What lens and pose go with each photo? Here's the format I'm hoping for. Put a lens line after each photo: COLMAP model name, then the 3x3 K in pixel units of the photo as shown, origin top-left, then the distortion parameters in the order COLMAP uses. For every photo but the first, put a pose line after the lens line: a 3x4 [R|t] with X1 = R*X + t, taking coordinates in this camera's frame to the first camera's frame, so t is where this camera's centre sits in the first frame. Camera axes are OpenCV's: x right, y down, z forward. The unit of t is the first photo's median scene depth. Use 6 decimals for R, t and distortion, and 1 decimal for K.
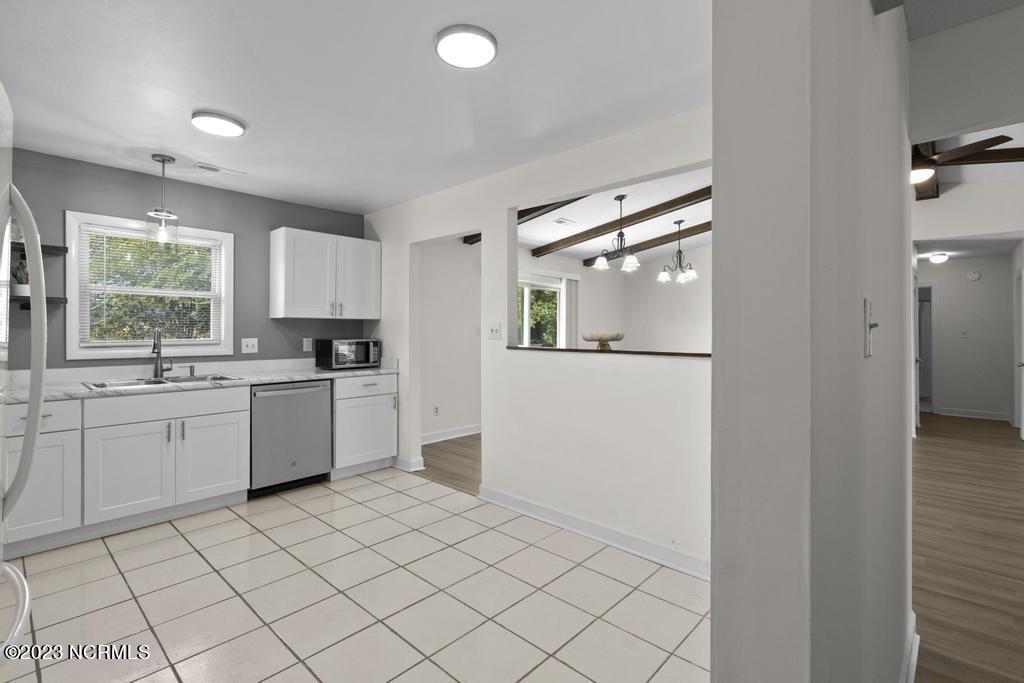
lens RADIAL K [[467.2, 0, 513.5], [0, 467.2, 327.7], [0, 0, 1]] dist [0.004556, -0.002036]
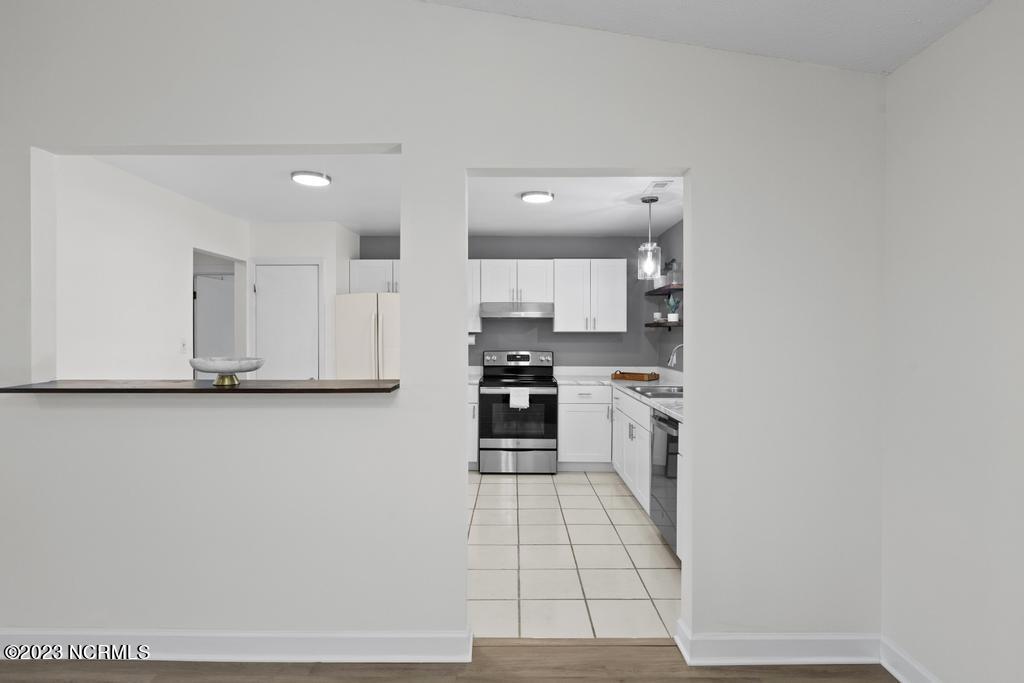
lens RADIAL K [[512.7, 0, 515.8], [0, 512.7, 338.5], [0, 0, 1]] dist [0.006954, 0.001160]
pose [[-0.735106, 0.002008, -0.677949, 0.296169], [0.003622, 0.999993, -0.000966, -0.011694], [0.677942, -0.003166, -0.735109, 1.390303]]
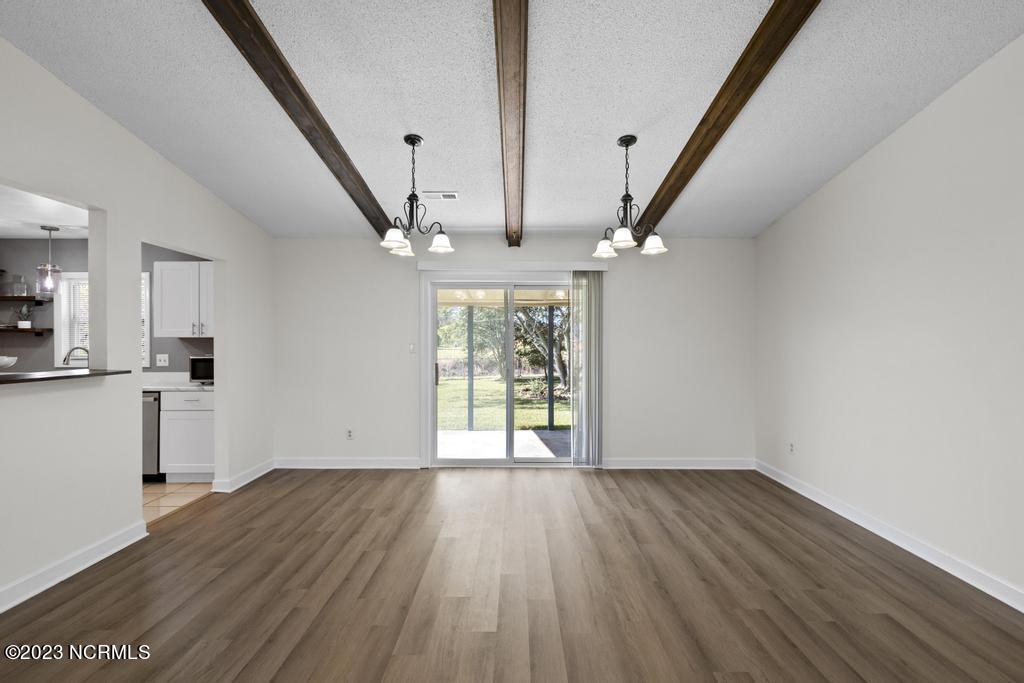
lens RADIAL K [[467.2, 0, 516.5], [0, 467.2, 340.0], [0, 0, 1]] dist [0.004556, -0.002036]
pose [[0.684281, -0.007174, -0.729183, 1.018395], [0.009913, 0.999951, -0.000536, -0.005832], [0.729151, -0.006862, 0.684319, 0.857812]]
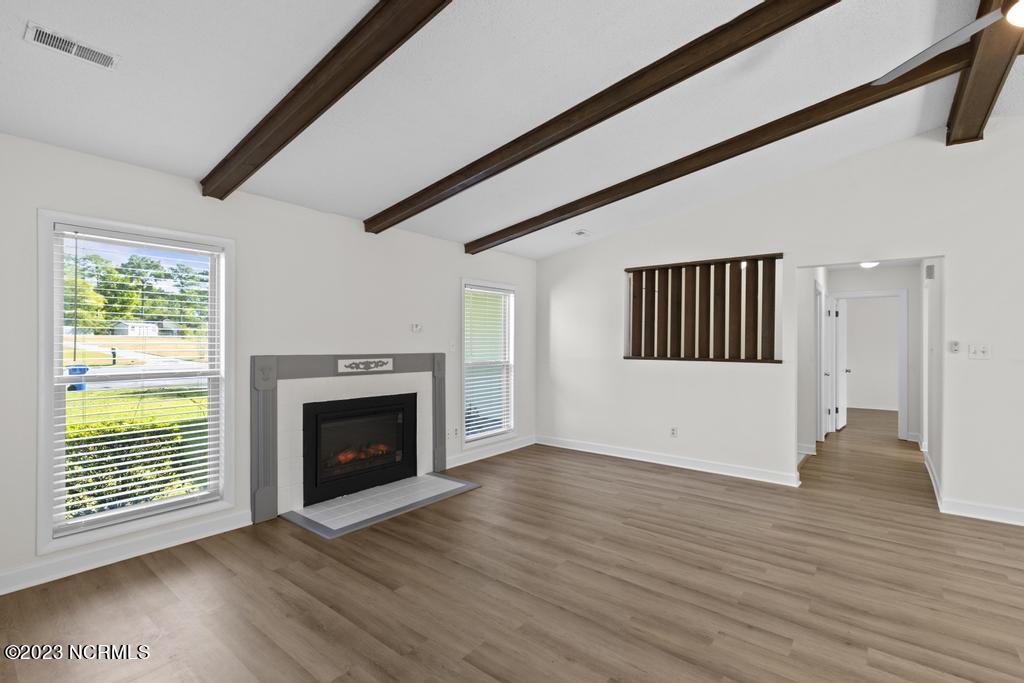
lens RADIAL K [[467.2, 0, 514.0], [0, 467.2, 340.8], [0, 0, 1]] dist [0.004556, -0.002036]
pose [[-0.996709, -0.010245, -0.080407, 1.396300], [-0.009194, 0.999868, -0.013430, 0.000600], [0.080534, -0.012647, -0.996672, 1.396116]]
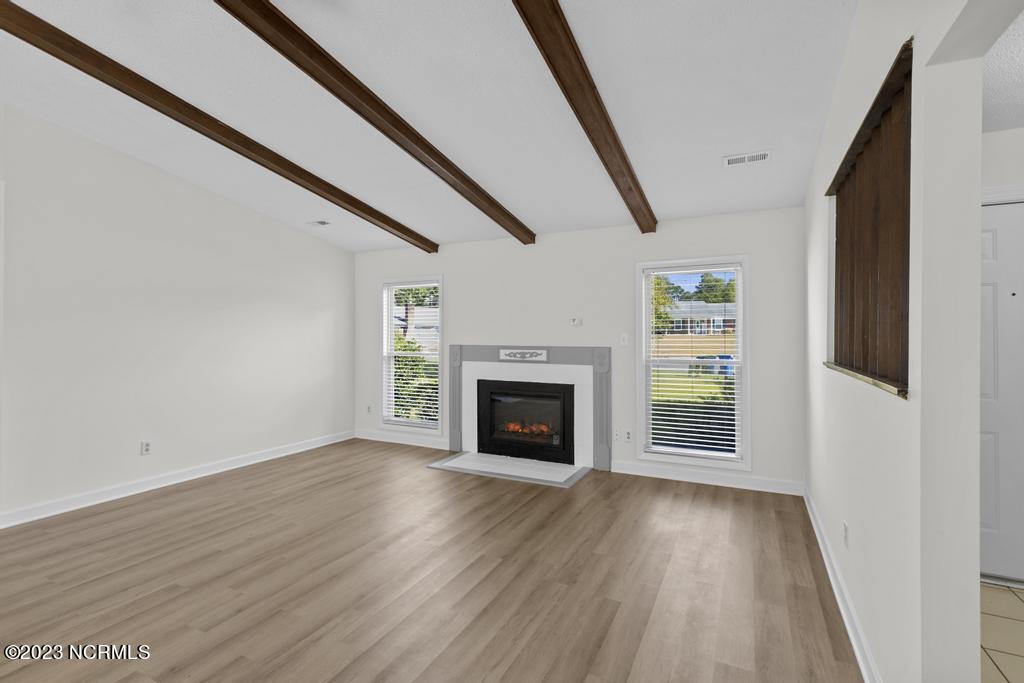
lens RADIAL K [[467.2, 0, 512.3], [0, 467.2, 332.7], [0, 0, 1]] dist [0.004556, -0.002036]
pose [[-0.282503, 0.001296, 0.959266, 0.393683], [-0.011079, 0.999928, -0.004613, -0.010709], [-0.959203, -0.011931, -0.282468, 0.683060]]
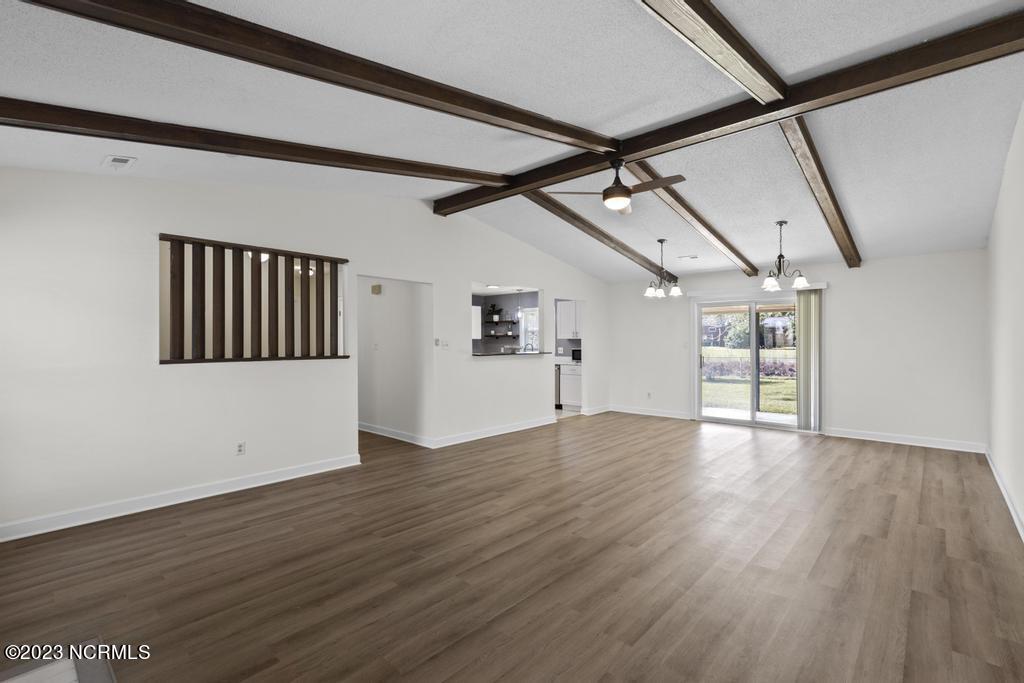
lens RADIAL K [[467.2, 0, 516.3], [0, 467.2, 340.6], [0, 0, 1]] dist [0.004556, -0.002036]
pose [[0.021827, -0.006300, -0.999742, 1.941084], [0.010751, 0.999924, -0.006067, -0.001593], [0.999704, -0.010615, 0.021893, 0.733948]]
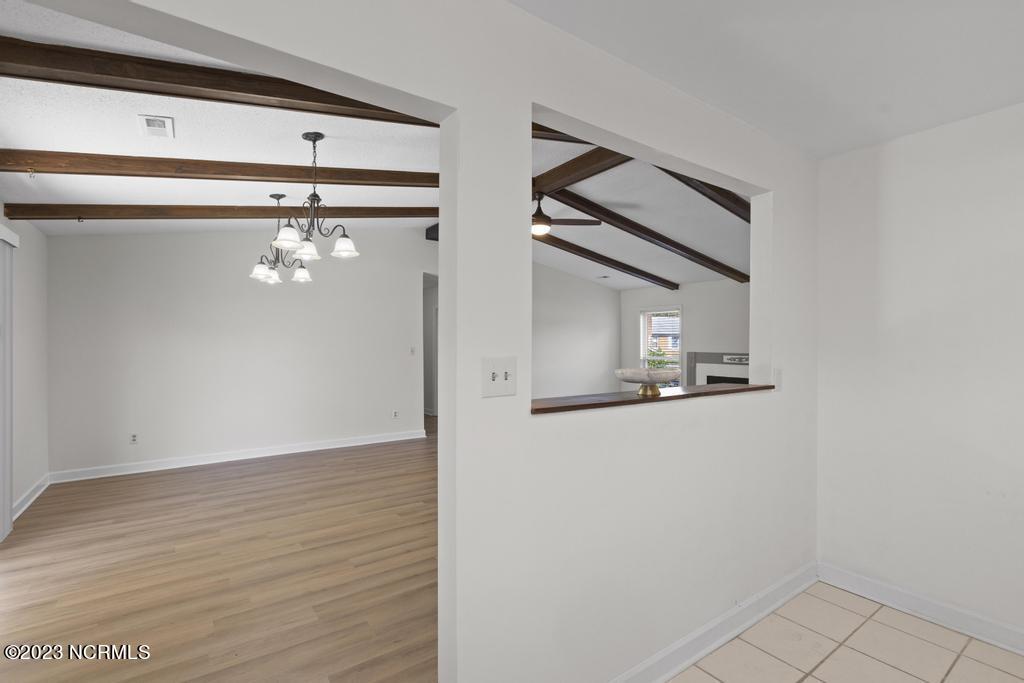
lens RADIAL K [[467.2, 0, 516.1], [0, 467.2, 345.3], [0, 0, 1]] dist [0.004556, -0.002036]
pose [[0.195918, -0.009309, 0.980576, -0.404079], [-0.009226, 0.999893, 0.011336, -0.024914], [-0.980577, -0.011268, 0.195812, 0.806757]]
